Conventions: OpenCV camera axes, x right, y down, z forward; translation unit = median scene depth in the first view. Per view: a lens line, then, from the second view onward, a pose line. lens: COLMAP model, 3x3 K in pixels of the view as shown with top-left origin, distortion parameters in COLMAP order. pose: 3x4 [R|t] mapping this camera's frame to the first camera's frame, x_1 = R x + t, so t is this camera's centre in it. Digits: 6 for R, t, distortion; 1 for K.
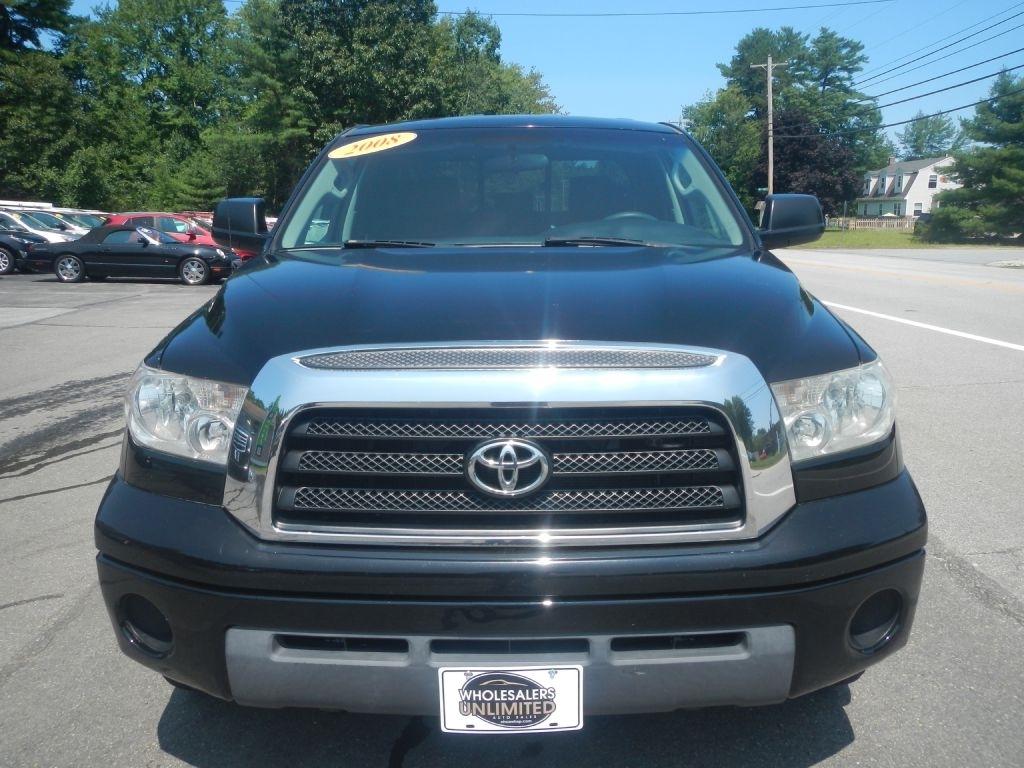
lens RADIAL K [[820.2, 0, 511.4], [0, 820.2, 401.9], [0, 0, 1]] dist [-0.005464, -0.009975]
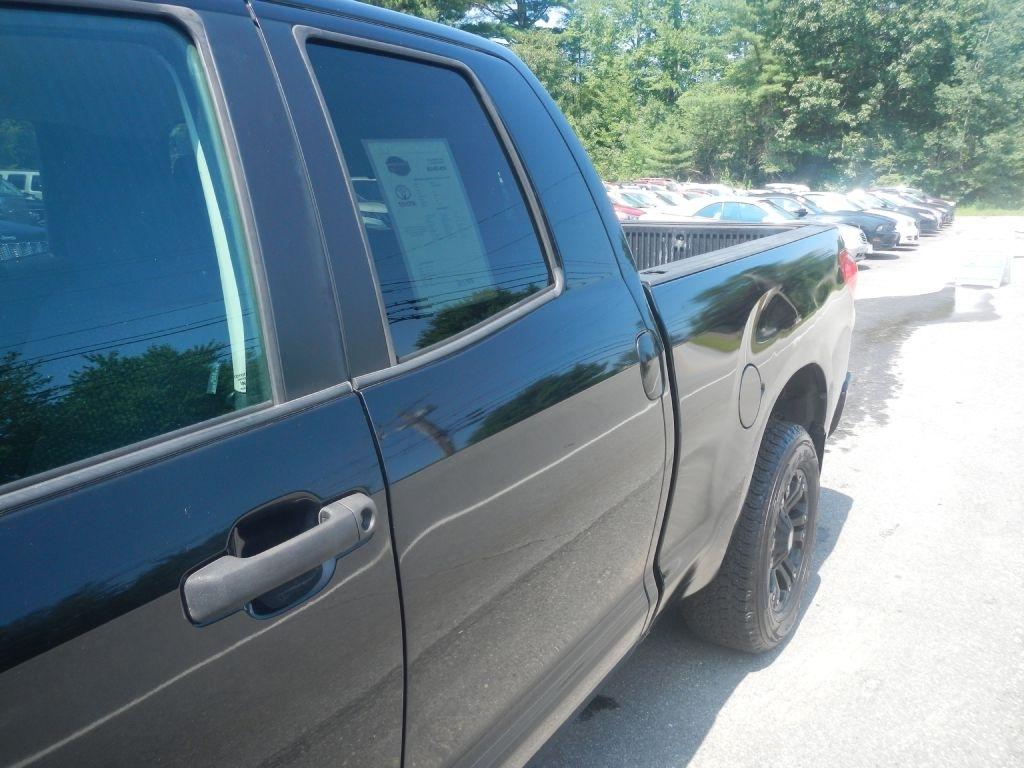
lens RADIAL K [[820.2, 0, 507.6], [0, 820.2, 398.8], [0, 0, 1]] dist [-0.005464, -0.009975]
pose [[0.833672, 0.129752, -0.536801, 0.030234], [-0.108563, 0.991546, 0.071067, -0.016532], [0.541484, -0.000970, 0.840711, 0.063957]]
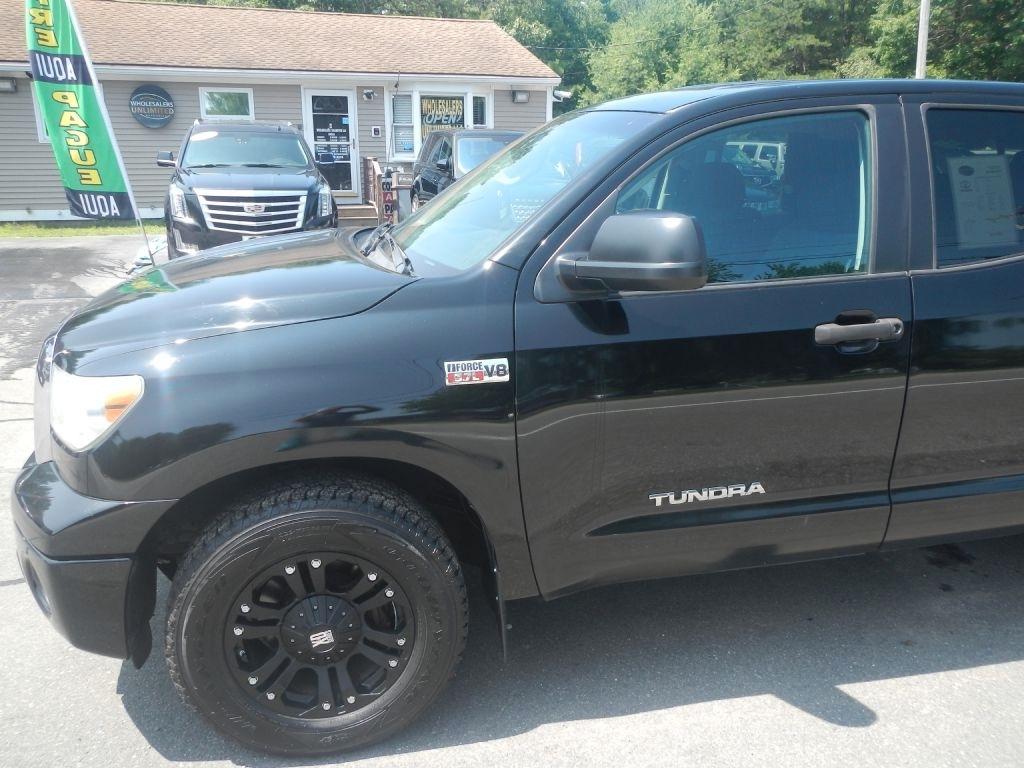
lens RADIAL K [[820.2, 0, 517.8], [0, 820.2, 396.7], [0, 0, 1]] dist [-0.005464, -0.009975]
pose [[0.199386, 0.274065, -0.940815, 0.056233], [-0.210848, 0.949604, 0.231940, -0.014413], [0.956968, 0.152123, 0.247124, 0.048297]]
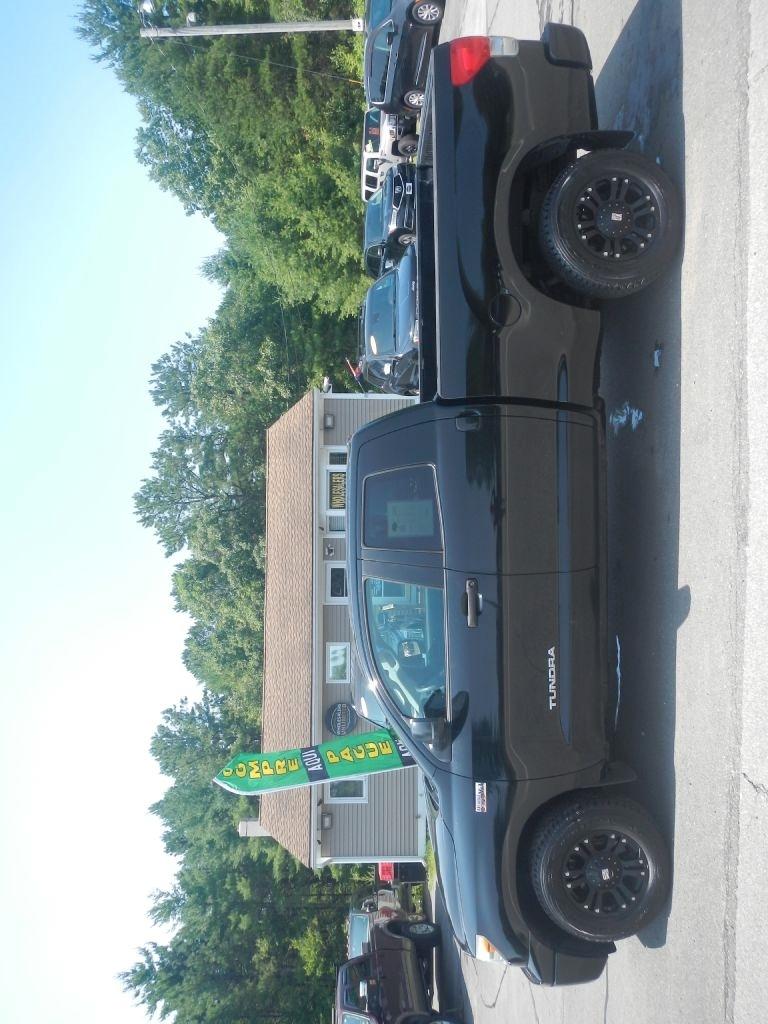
lens RADIAL K [[820.2, 0, 416.5], [0, 820.2, 511.4], [0, 0, 1]] dist [-0.005464, -0.009975]
pose [[0.048851, 0.028498, -0.998399, 0.104653], [0.975553, 0.213074, 0.053815, -0.023962], [0.214266, -0.976620, -0.017392, 0.086610]]
